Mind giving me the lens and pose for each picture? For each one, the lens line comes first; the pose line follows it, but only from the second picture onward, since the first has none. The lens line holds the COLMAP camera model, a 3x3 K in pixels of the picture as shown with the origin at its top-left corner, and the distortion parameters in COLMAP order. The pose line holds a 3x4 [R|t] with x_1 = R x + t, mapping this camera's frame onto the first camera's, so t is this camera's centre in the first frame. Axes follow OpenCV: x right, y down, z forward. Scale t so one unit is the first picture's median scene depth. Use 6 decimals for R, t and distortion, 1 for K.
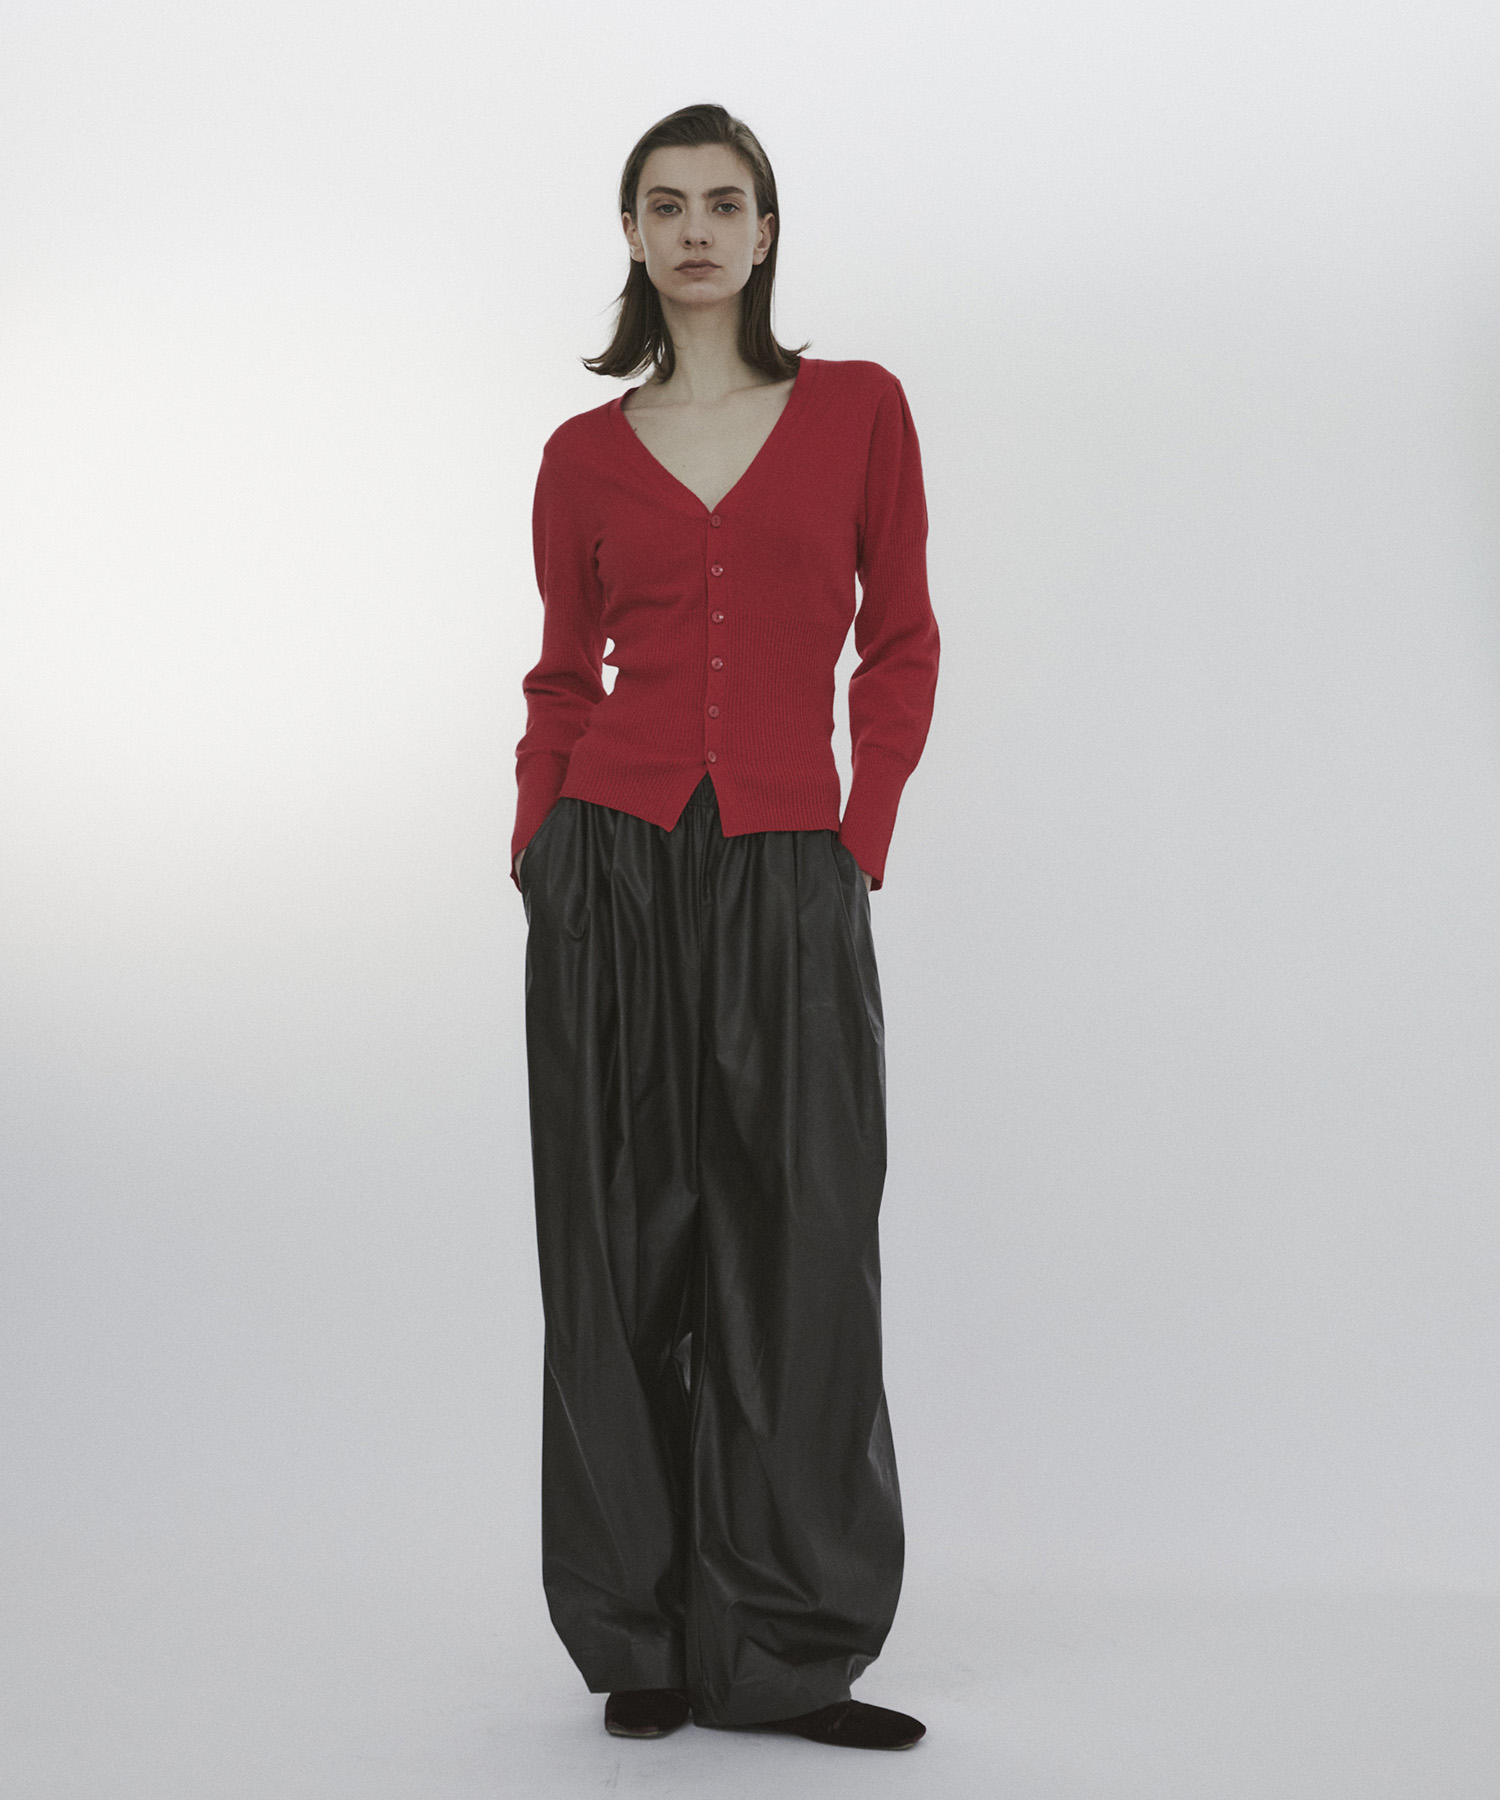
lens RADIAL K [[2720.1, 0, 750.0], [0, 2720.1, 900.0], [0, 0, 1]] dist [-0.389010, 0.042377]
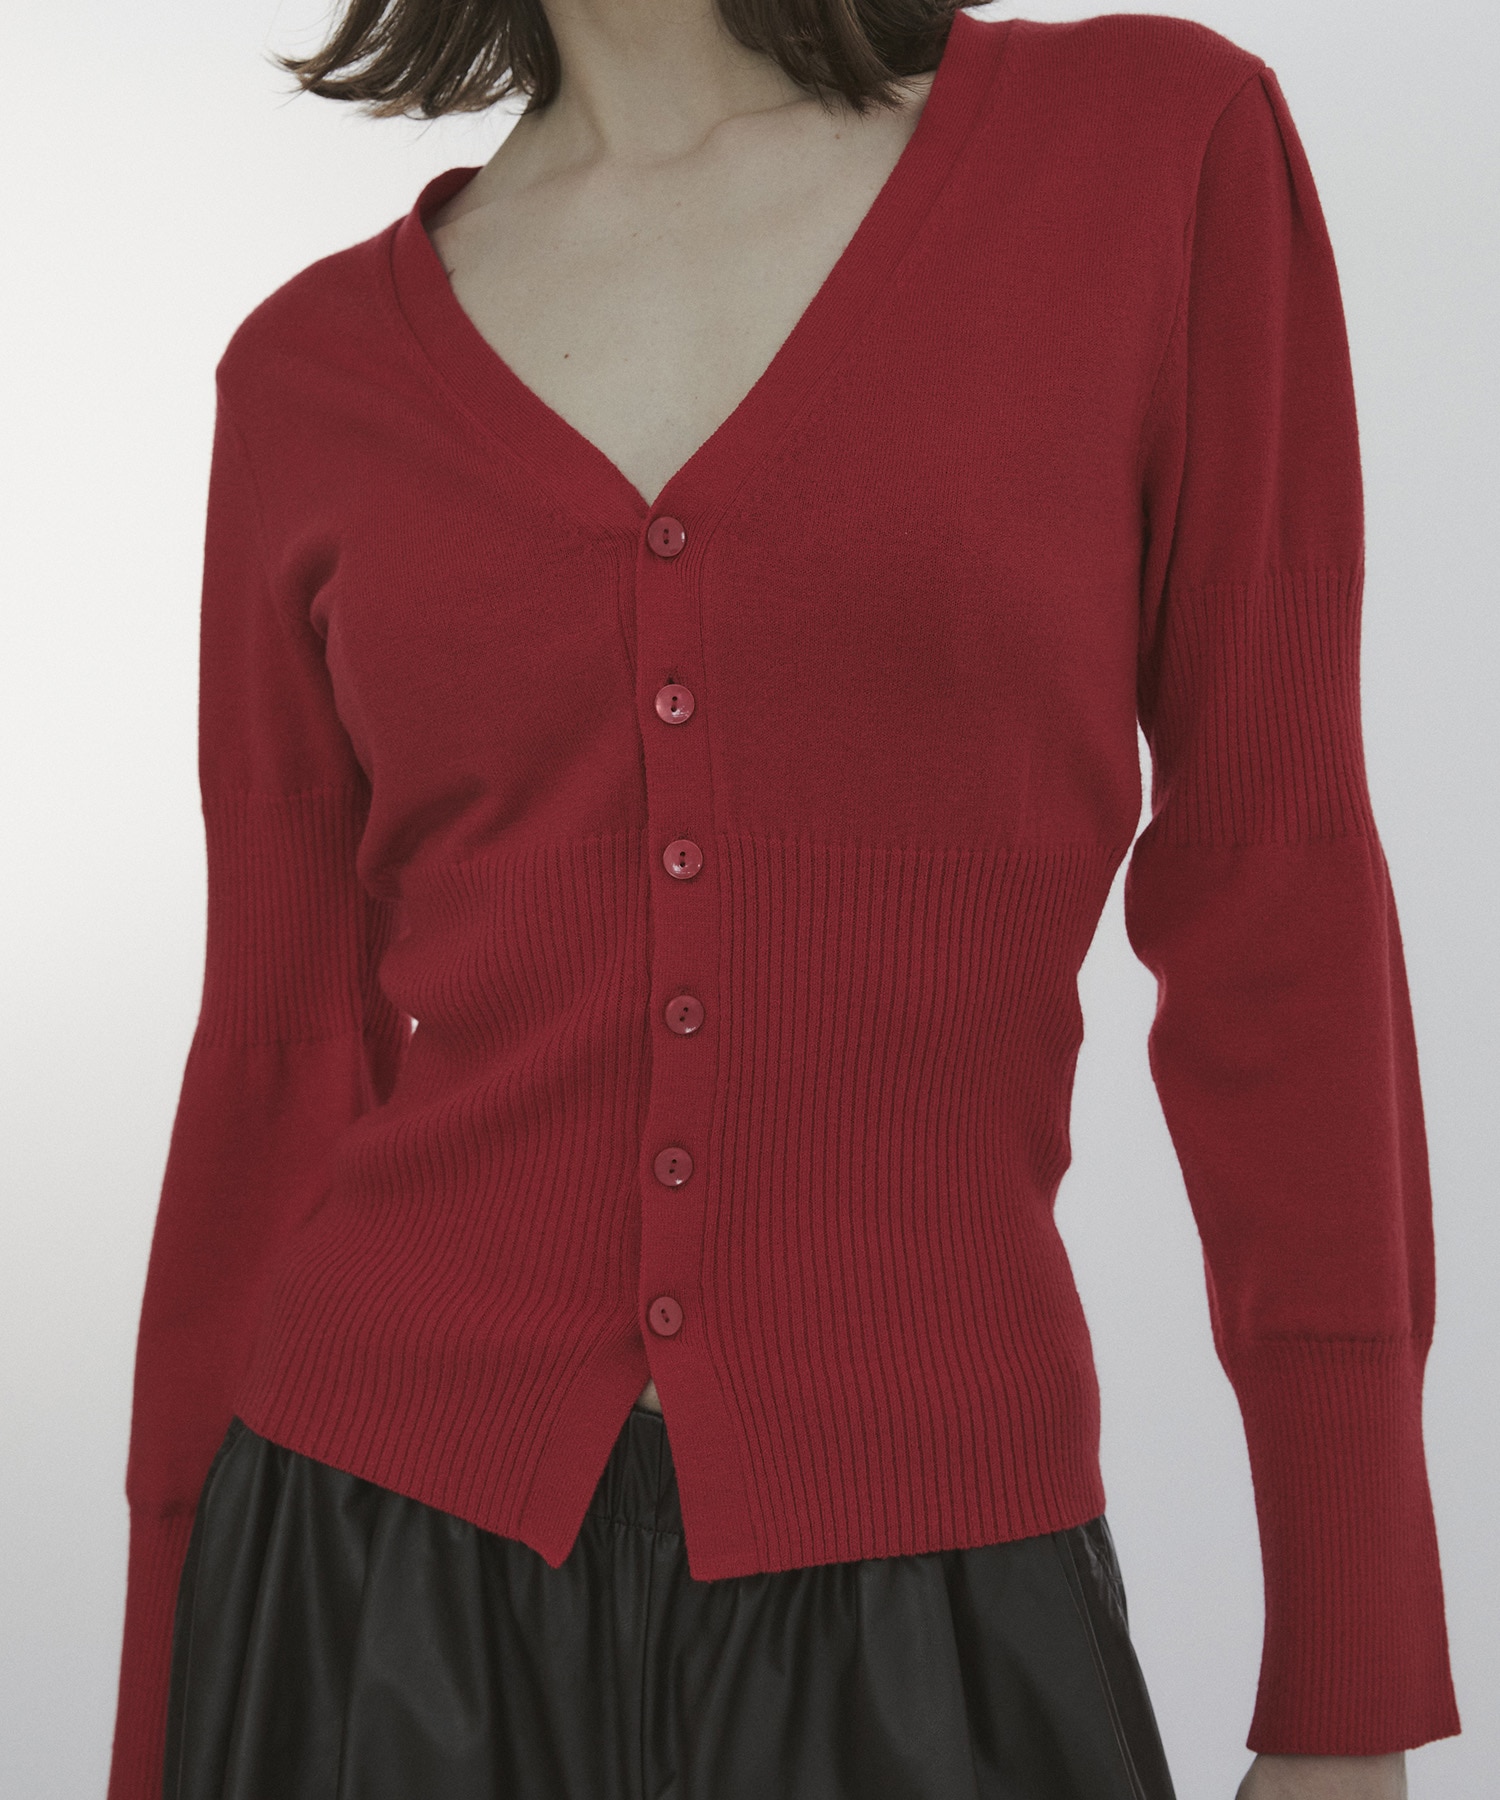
lens RADIAL K [[2659.5, 0, 750.0], [0, 2659.5, 900.0], [0, 0, 1]] dist [0.003745, 0.015565]
pose [[0.999506, -0.014980, -0.027636, 0.002706], [0.014206, 0.999507, -0.028002, -0.091416], [0.028042, 0.027596, 0.999226, 0.696695]]
